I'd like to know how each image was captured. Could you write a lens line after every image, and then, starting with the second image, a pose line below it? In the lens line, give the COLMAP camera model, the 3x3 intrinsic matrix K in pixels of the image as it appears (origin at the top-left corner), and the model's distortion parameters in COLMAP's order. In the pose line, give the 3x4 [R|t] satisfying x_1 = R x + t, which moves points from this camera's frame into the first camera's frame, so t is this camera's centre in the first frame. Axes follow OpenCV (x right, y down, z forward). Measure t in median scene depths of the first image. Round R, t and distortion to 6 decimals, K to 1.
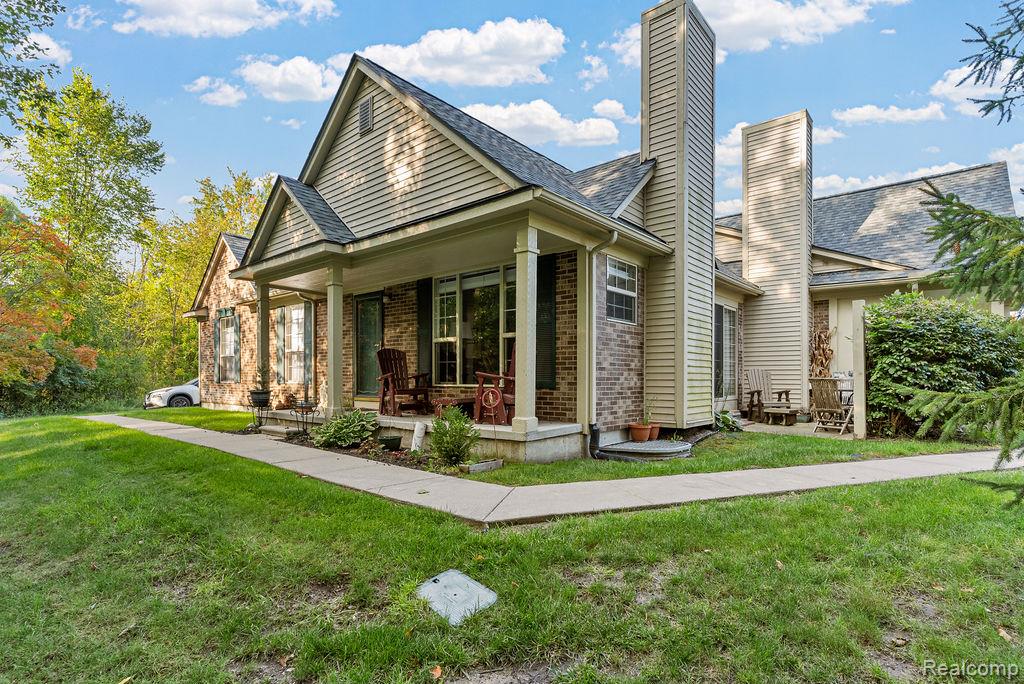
lens RADIAL K [[503.5, 0, 517.5], [0, 503.5, 378.9], [0, 0, 1]] dist [0.000650, 0.000464]
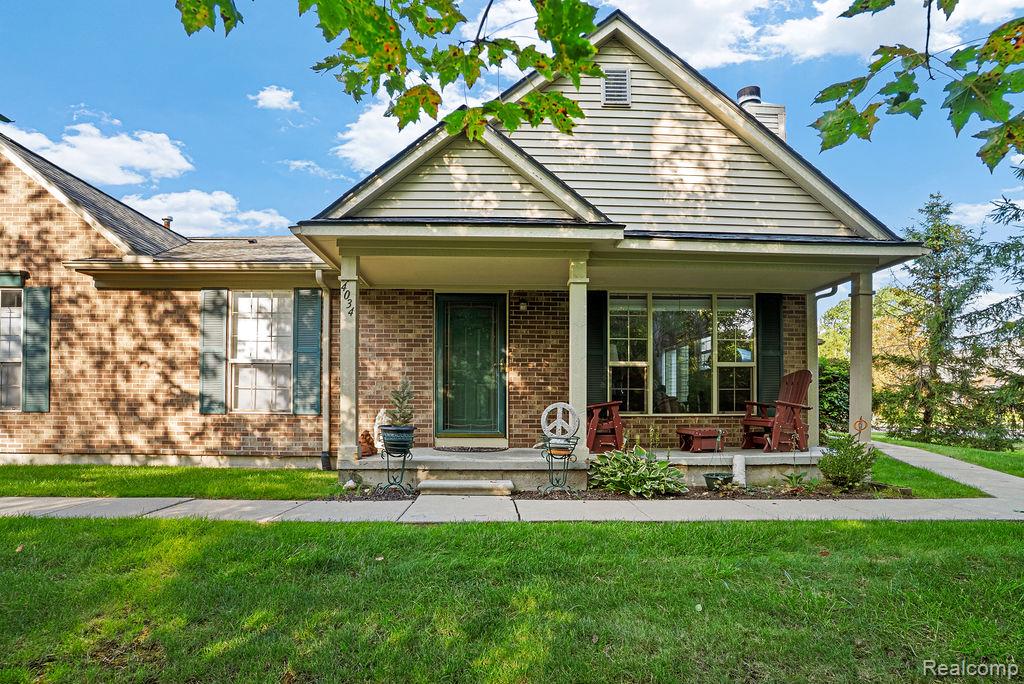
lens RADIAL K [[474.1, 0, 513.0], [0, 474.1, 386.0], [0, 0, 1]] dist [-0.011445, 0.000617]
pose [[0.747775, 0.026573, 0.663420, -0.932922], [-0.002346, 0.999298, -0.037383, -0.006967], [-0.663948, 0.026398, 0.747313, 0.558679]]
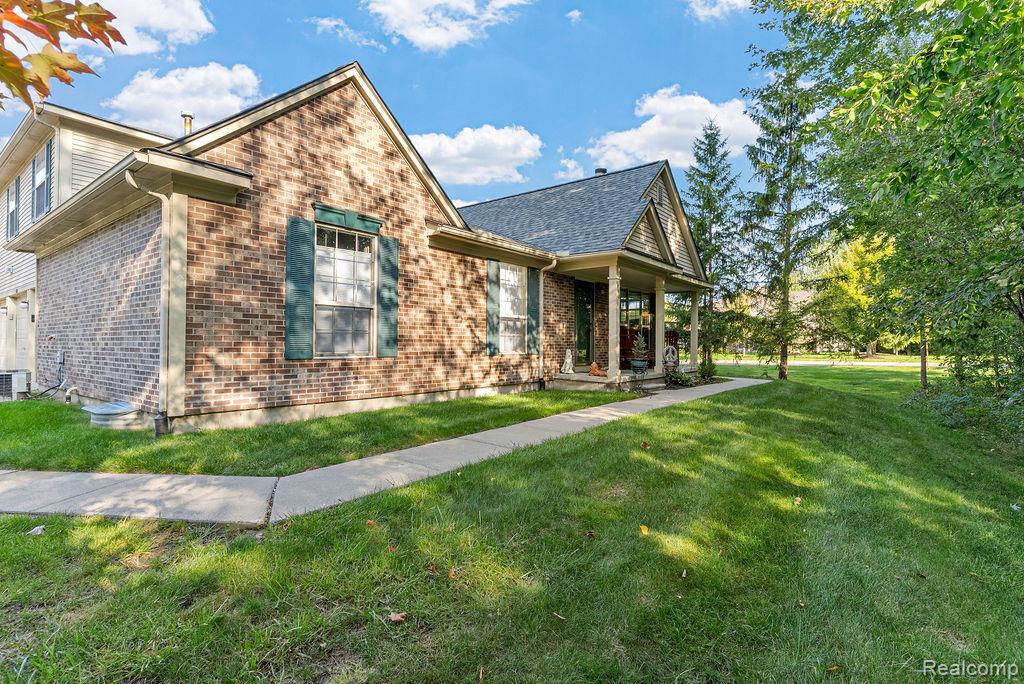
lens RADIAL K [[503.5, 0, 510.6], [0, 503.5, 333.5], [0, 0, 1]] dist [0.000650, 0.000464]
pose [[-0.044538, 0.003235, 0.999002, -1.989645], [-0.015118, 0.999878, -0.003911, -0.042274], [-0.998893, -0.015277, -0.044483, 1.567905]]
